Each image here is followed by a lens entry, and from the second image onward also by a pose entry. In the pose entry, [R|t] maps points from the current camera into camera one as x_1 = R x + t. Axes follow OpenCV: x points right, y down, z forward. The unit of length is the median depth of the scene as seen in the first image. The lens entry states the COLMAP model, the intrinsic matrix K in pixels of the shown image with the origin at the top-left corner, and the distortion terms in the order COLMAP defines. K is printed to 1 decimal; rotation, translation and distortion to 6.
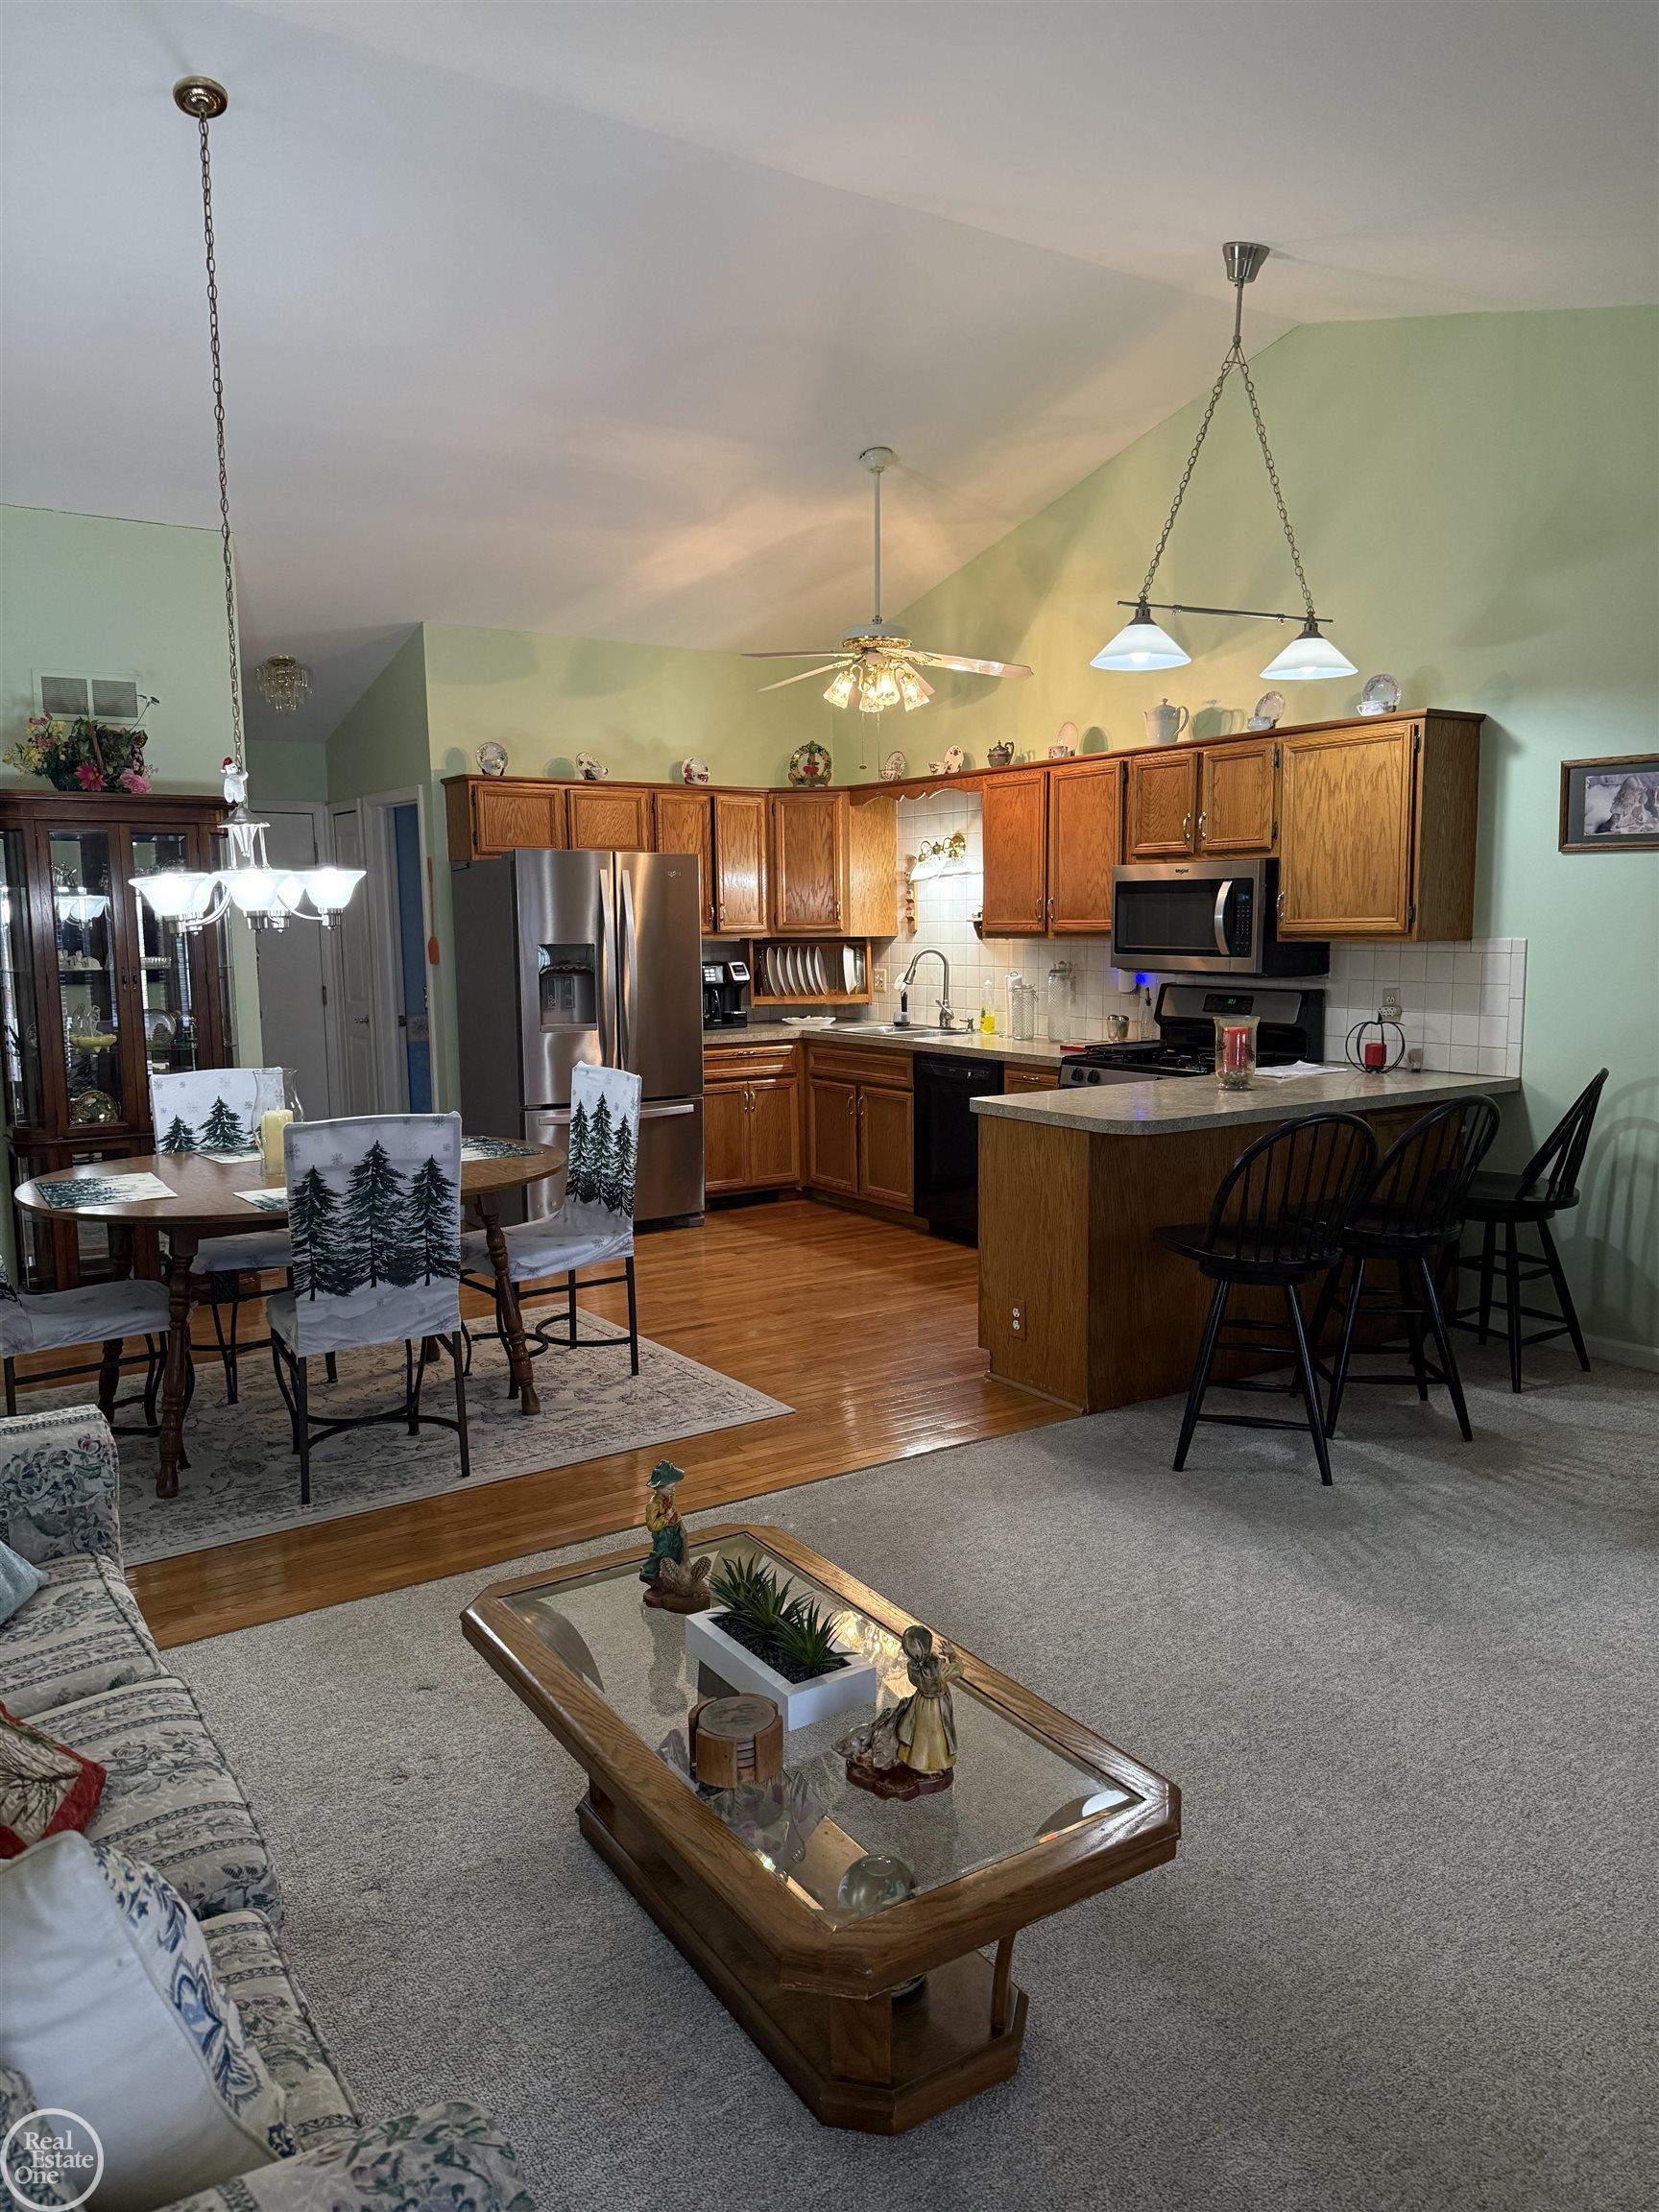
lens RADIAL K [[1534.1, 0, 836.9], [0, 1534.1, 1115.6], [0, 0, 1]] dist [0.089491, -0.117484]
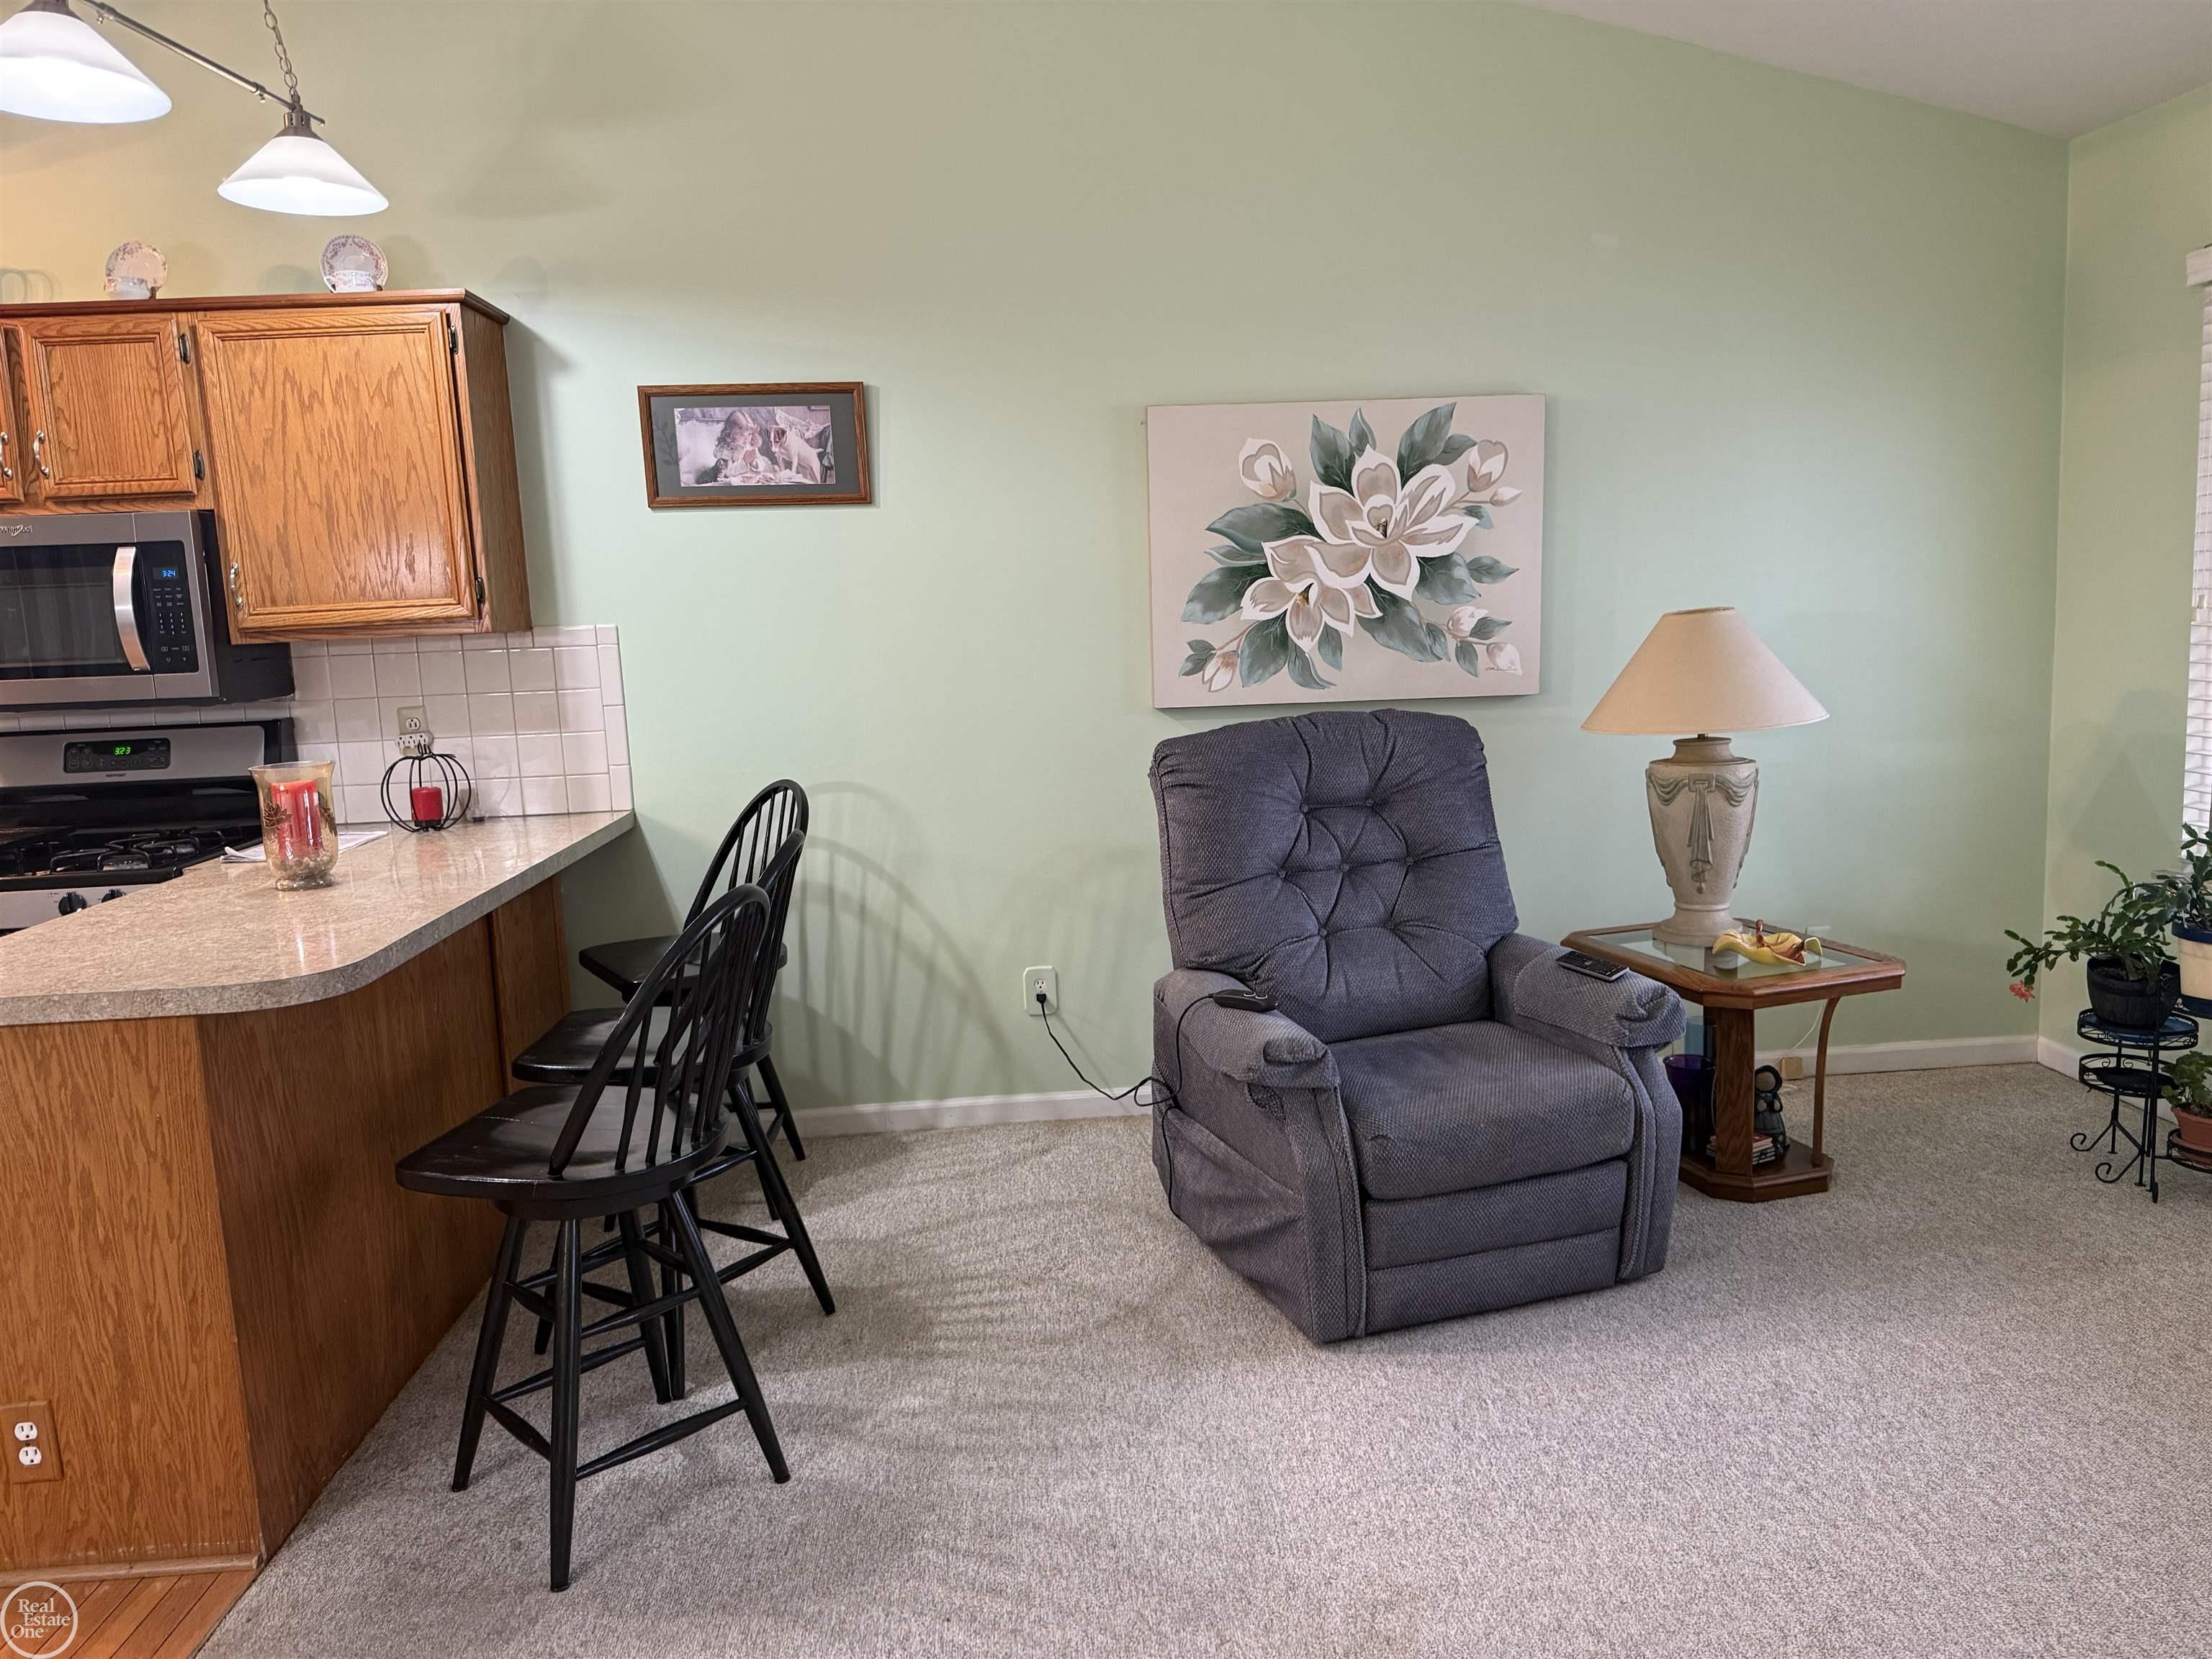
lens RADIAL K [[1538.8, 0, 1106.0], [0, 1538.8, 829.5], [0, 0, 1]] dist [-0.010422, -0.001956]
pose [[0.494727, -0.136230, 0.858305, -0.063862], [0.148821, 0.986329, 0.070770, -0.024522], [-0.856211, 0.092722, 0.508237, 0.314373]]
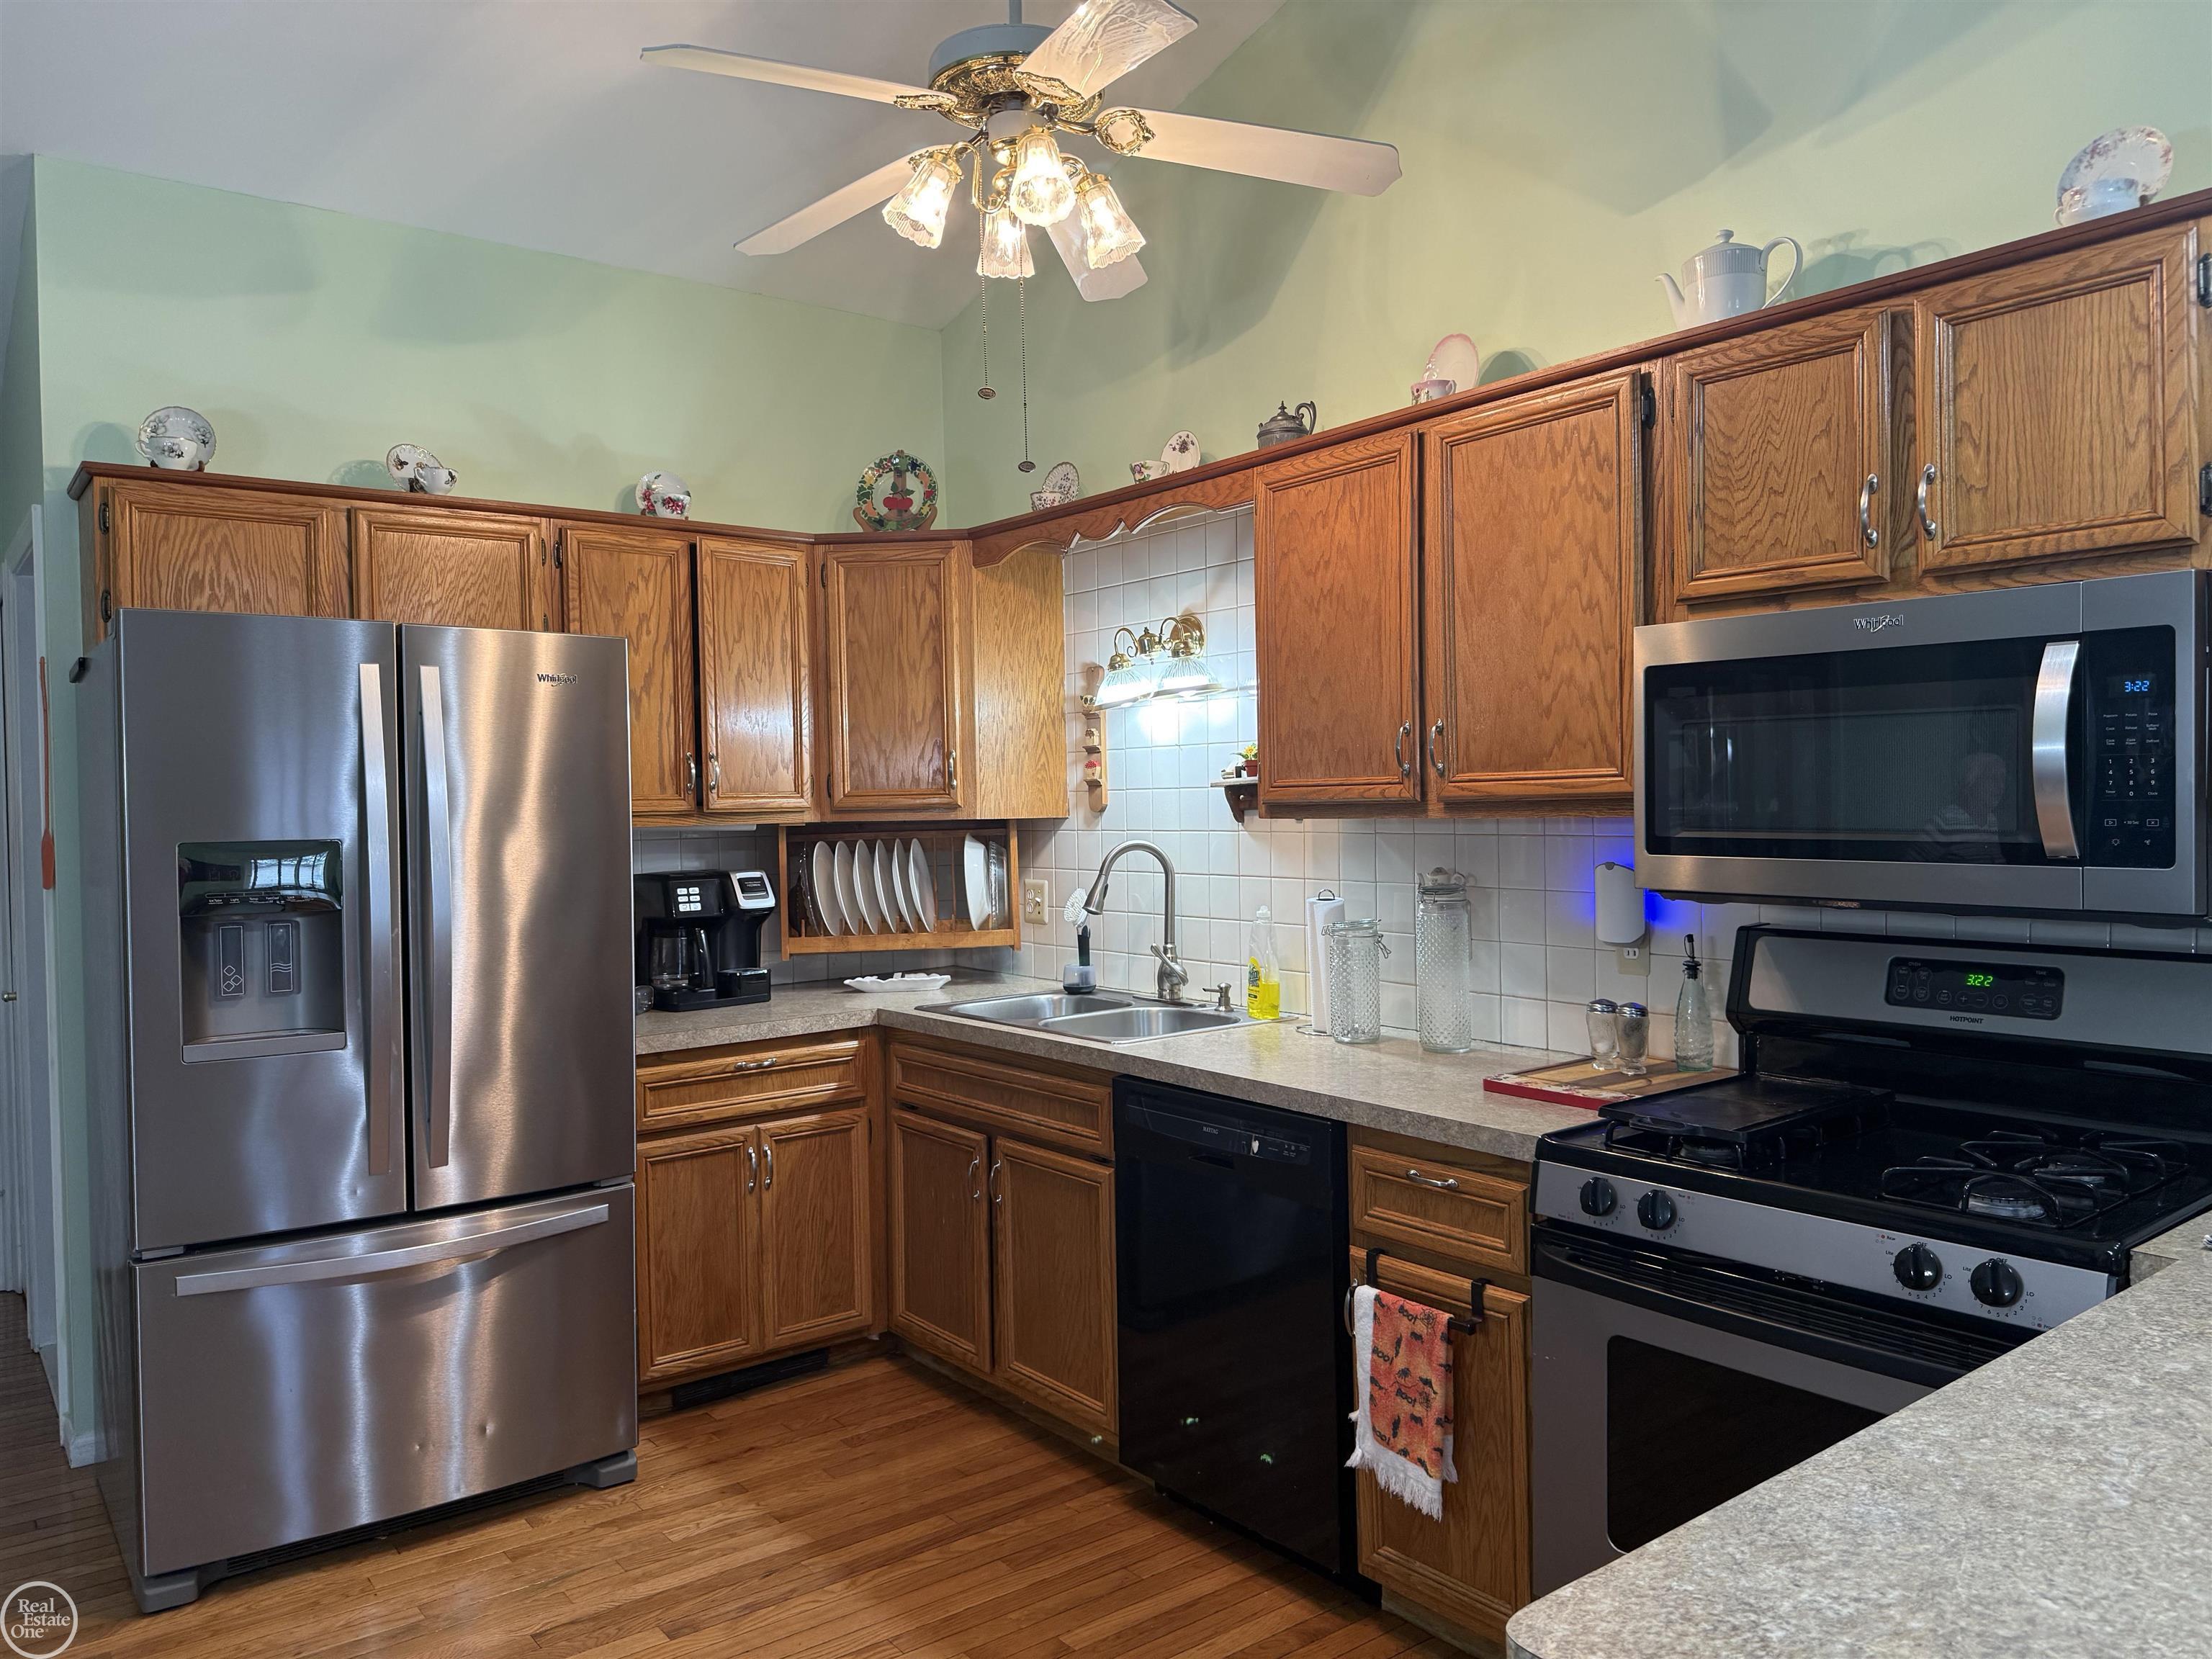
lens RADIAL K [[1534.1, 0, 1106.0], [0, 1534.1, 829.5], [0, 0, 1]] dist [0.089491, -0.117484]
pose [[0.997339, -0.008897, 0.072360, 0.016312], [0.017032, 0.993495, -0.112599, -0.061349], [-0.070887, 0.113532, 0.991002, 0.549380]]
